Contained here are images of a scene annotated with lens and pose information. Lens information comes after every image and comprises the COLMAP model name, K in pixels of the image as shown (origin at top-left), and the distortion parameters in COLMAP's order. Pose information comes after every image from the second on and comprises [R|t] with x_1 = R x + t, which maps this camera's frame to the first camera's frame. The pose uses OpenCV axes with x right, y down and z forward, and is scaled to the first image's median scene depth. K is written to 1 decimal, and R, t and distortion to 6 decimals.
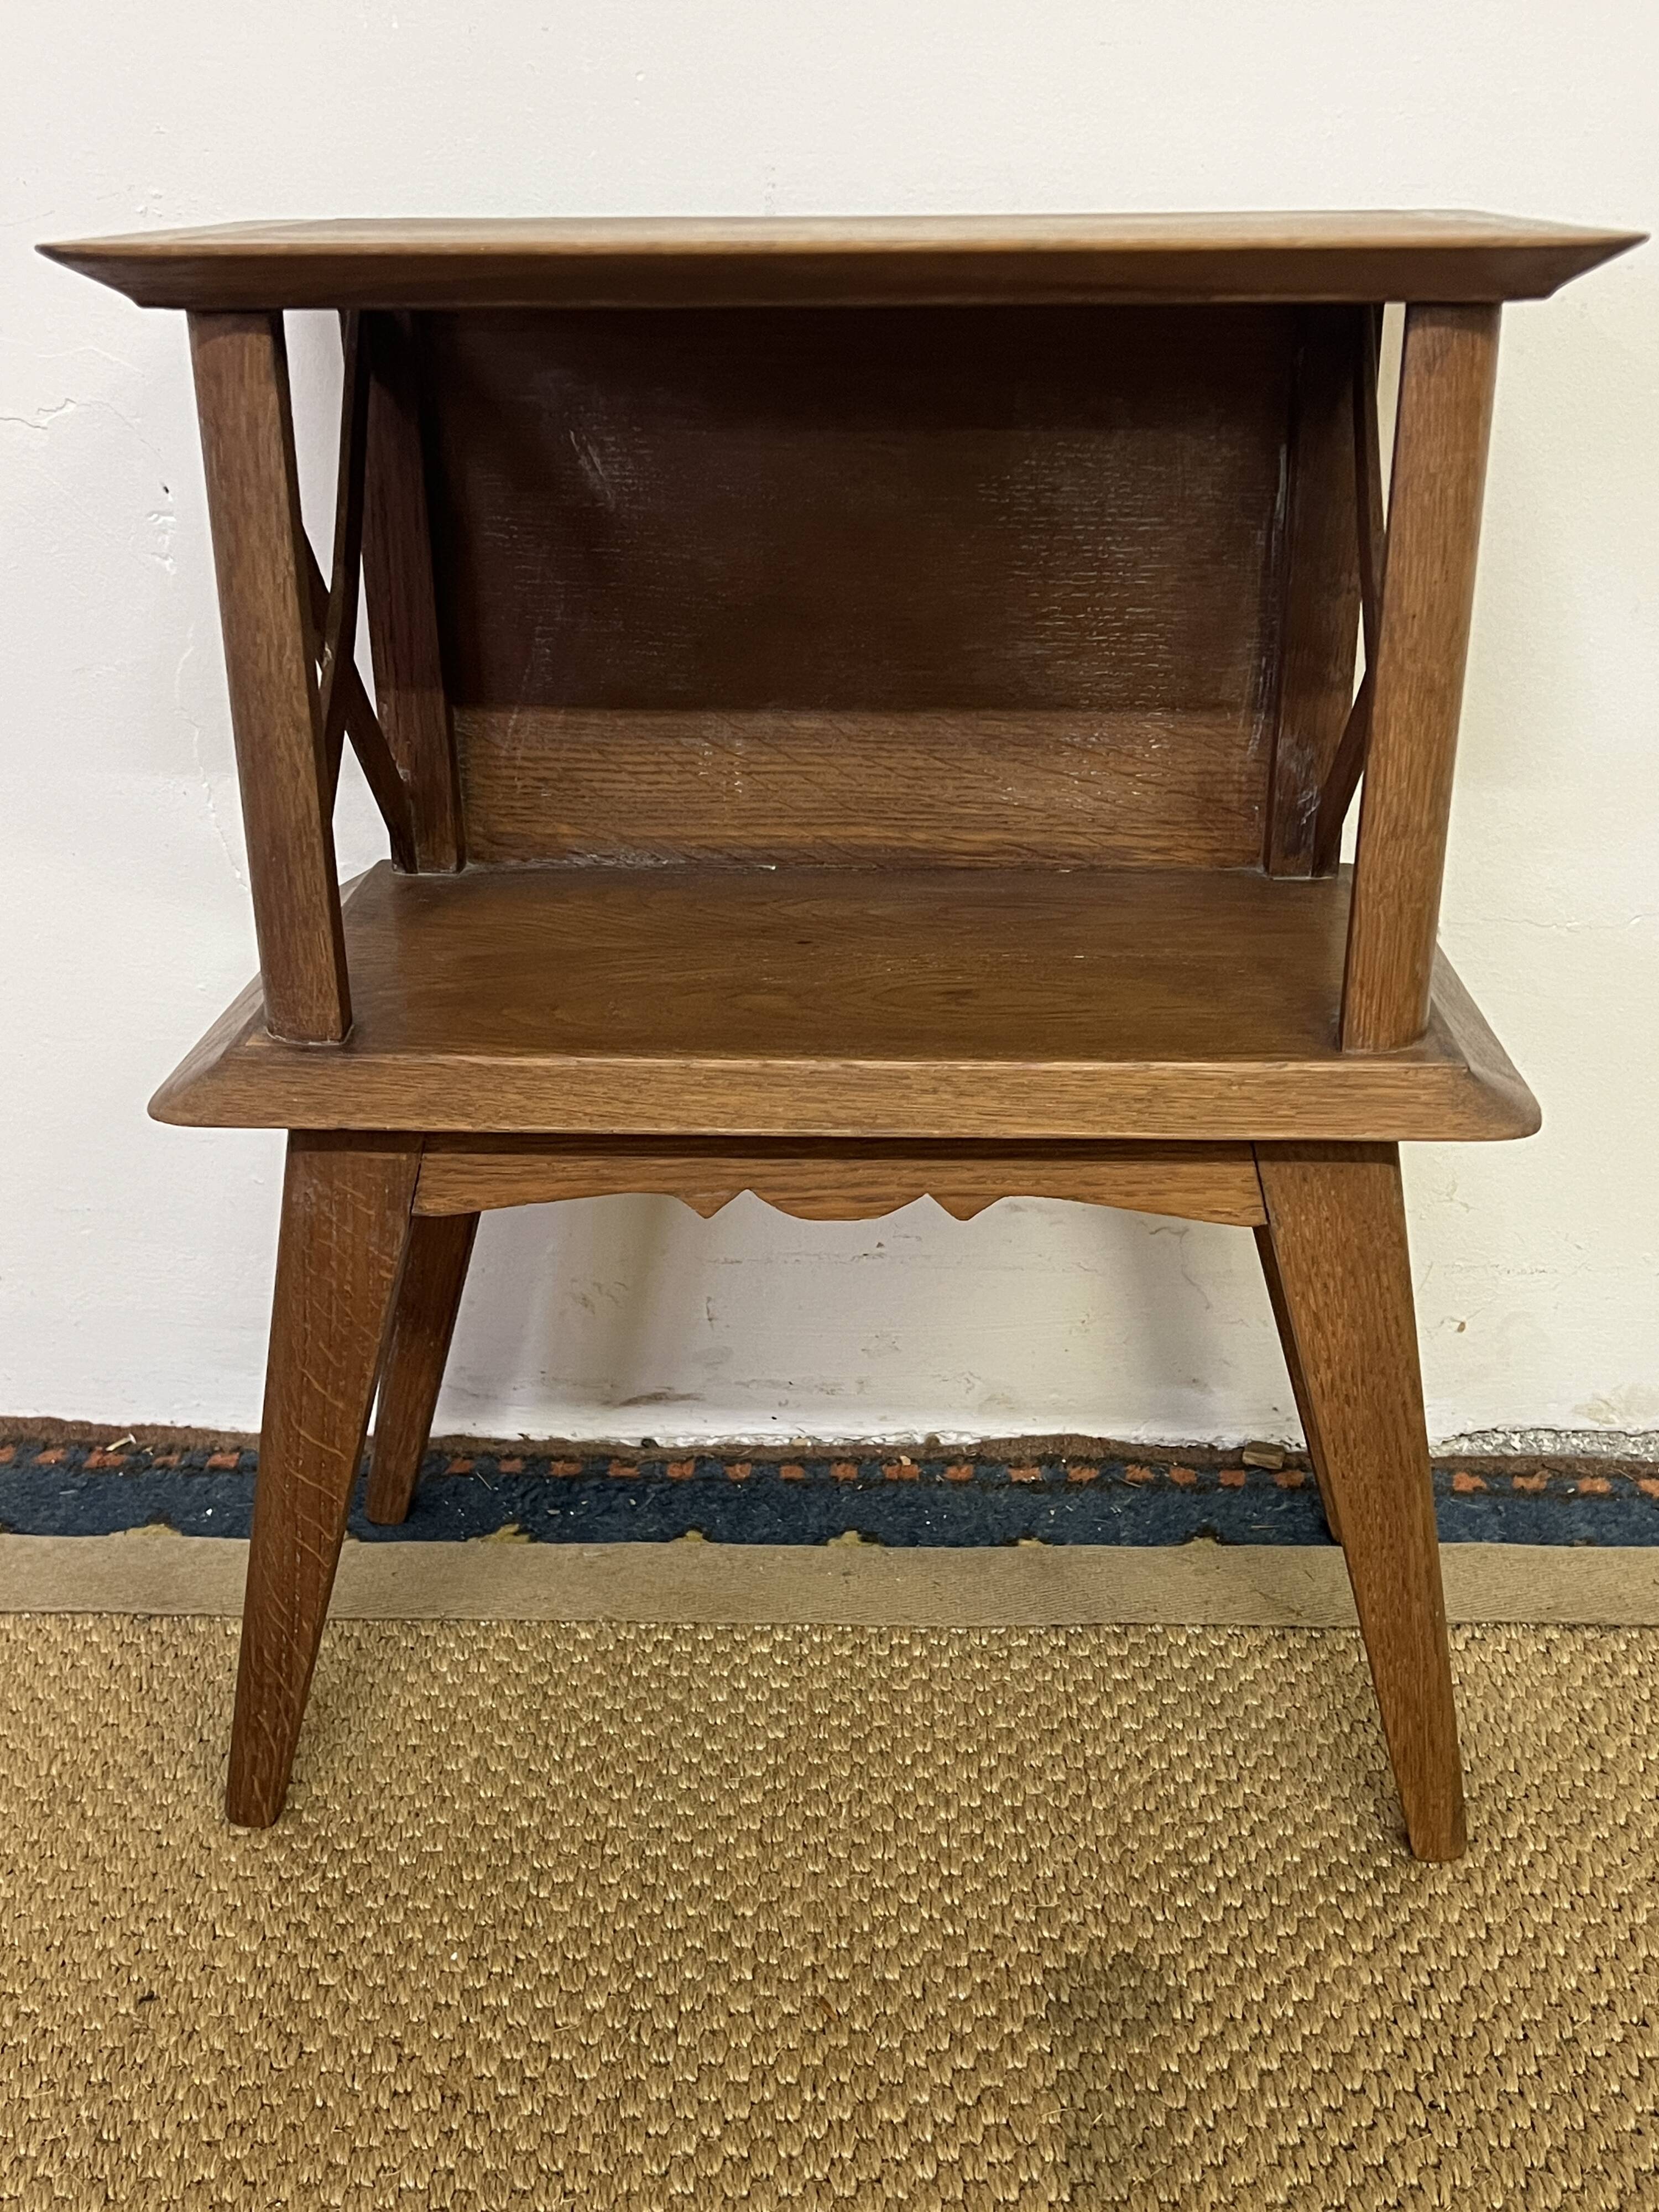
lens RADIAL K [[2352.0, 0, 816.9], [0, 2352.0, 1149.6], [0, 0, 1]] dist [0.060507, 0.000000]
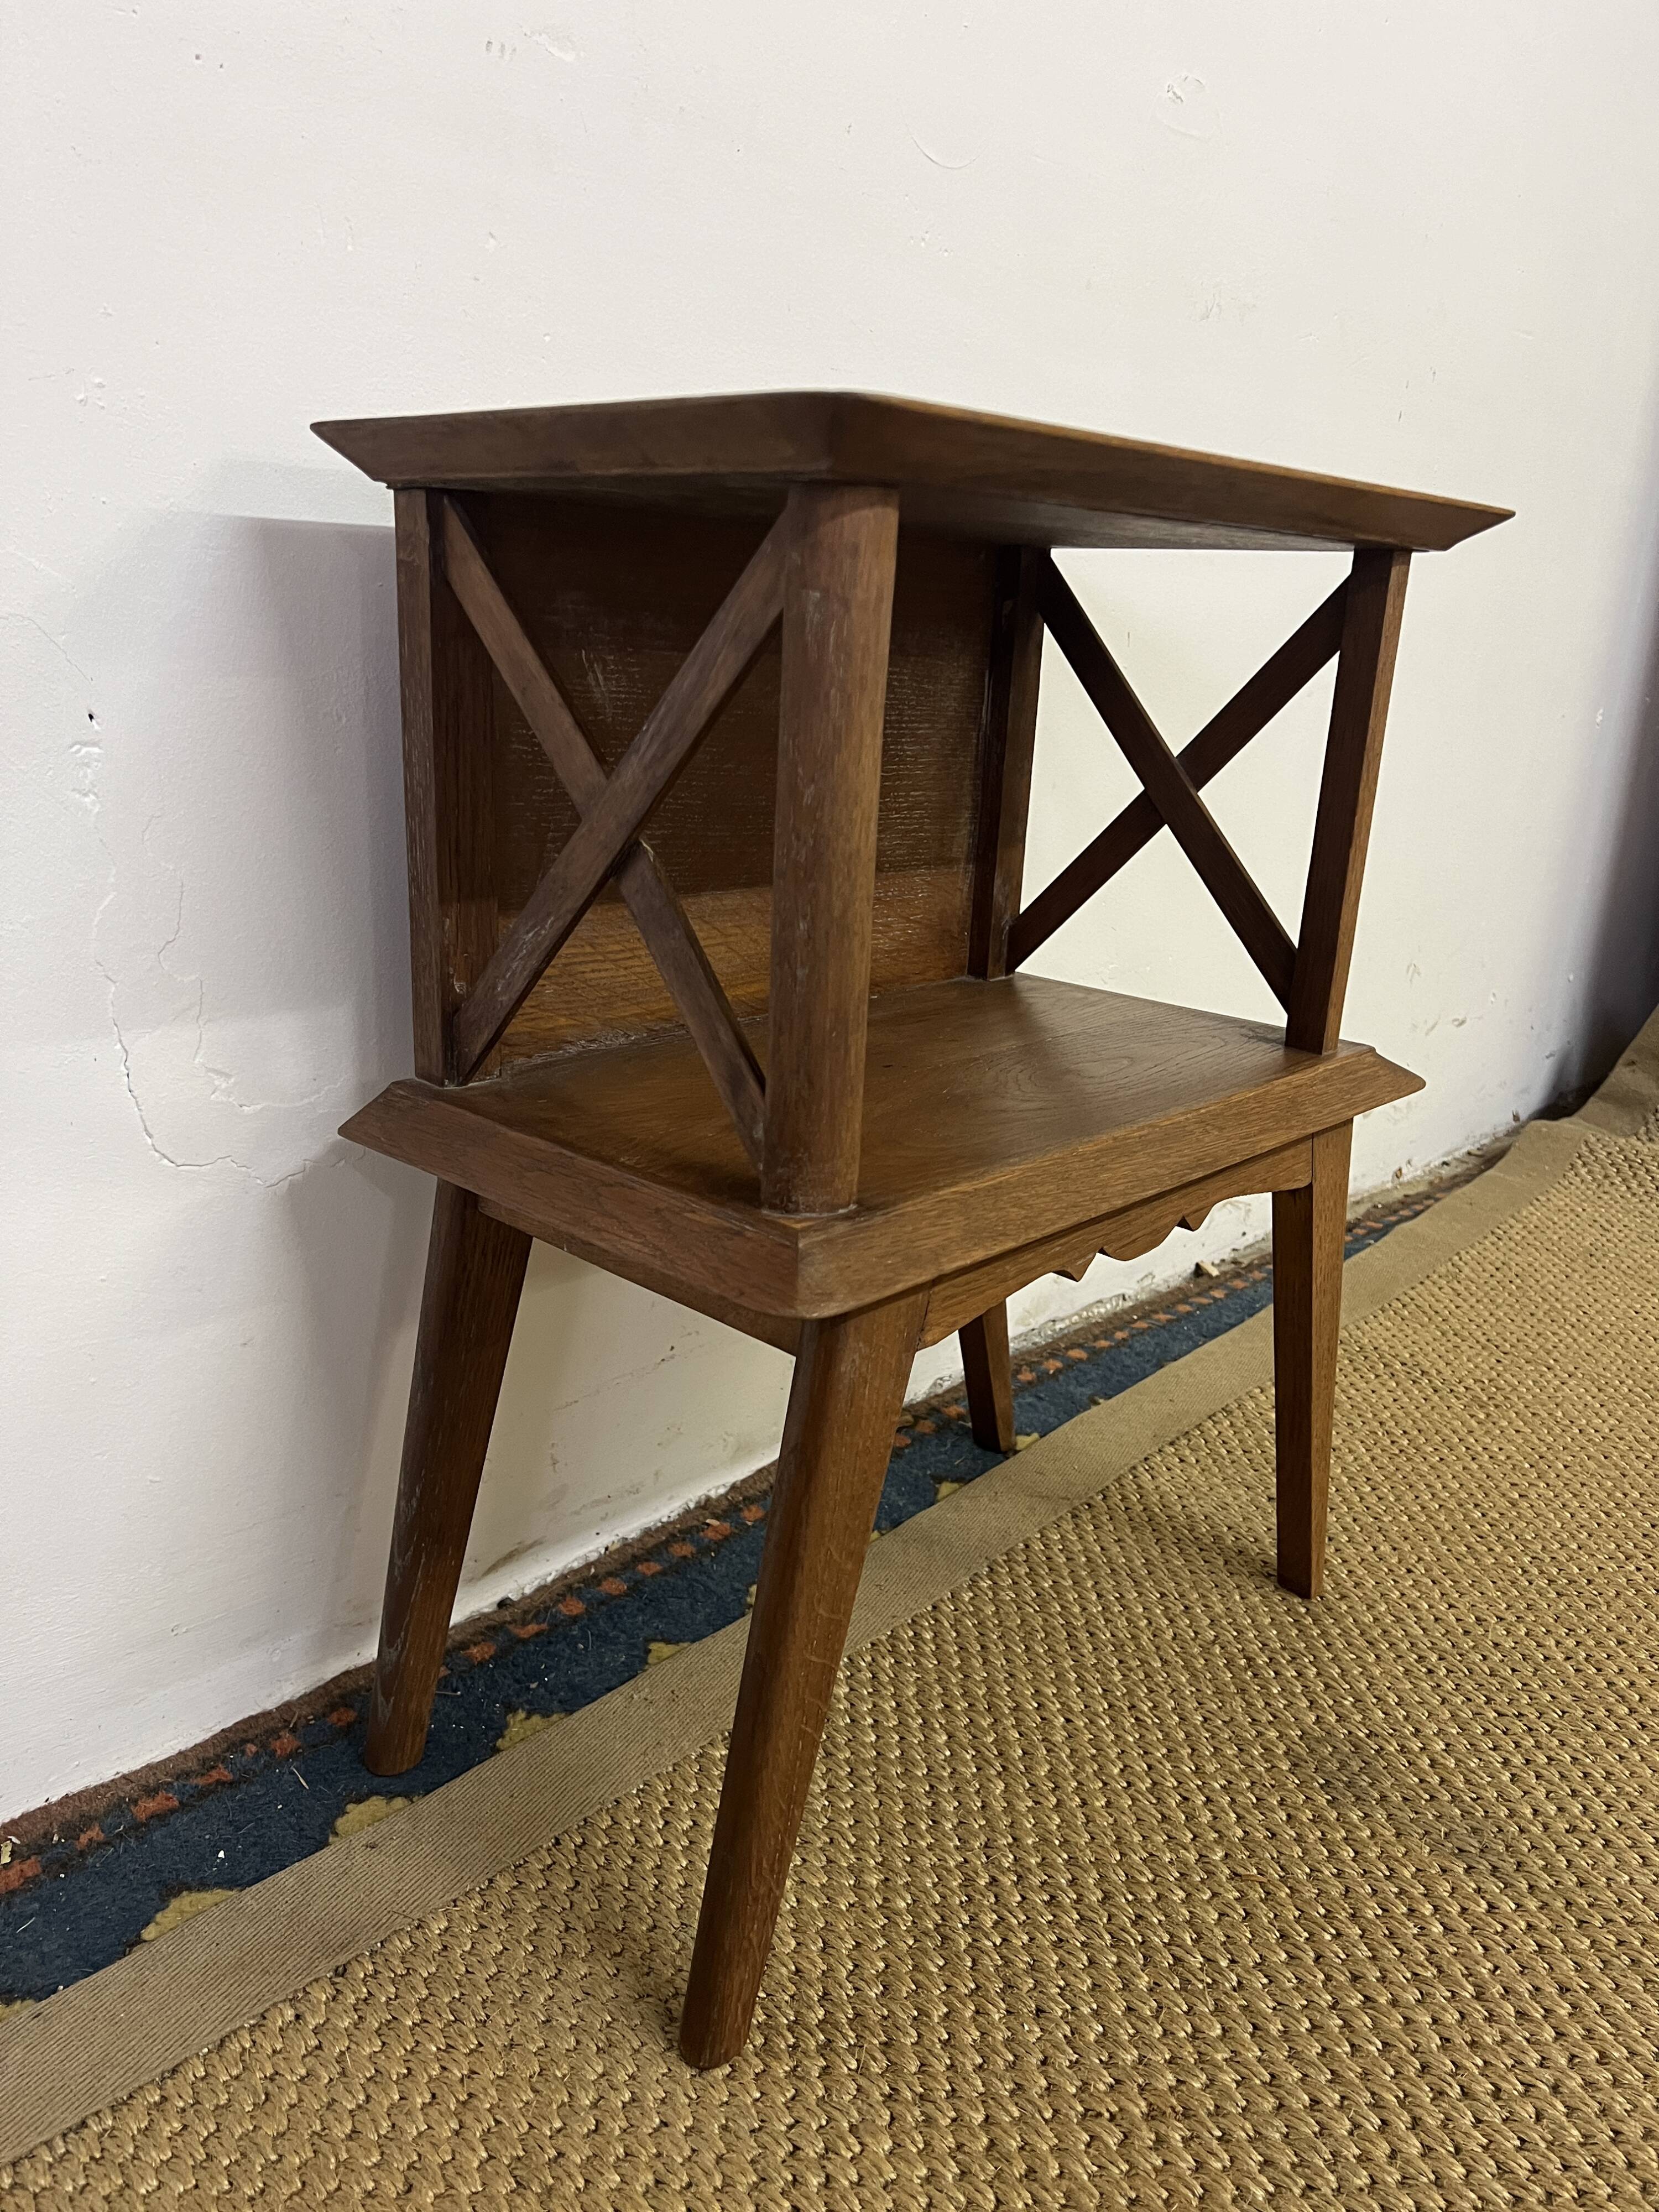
lens RADIAL K [[1672.7, 0, 822.6], [0, 1672.7, 1120.3], [0, 0, 1]] dist [0.035867, -0.024883]
pose [[0.649583, -0.184870, 0.737472, -0.625775], [0.247579, 0.968552, 0.024723, -0.086657], [-0.718851, 0.166523, 0.674925, 0.434677]]
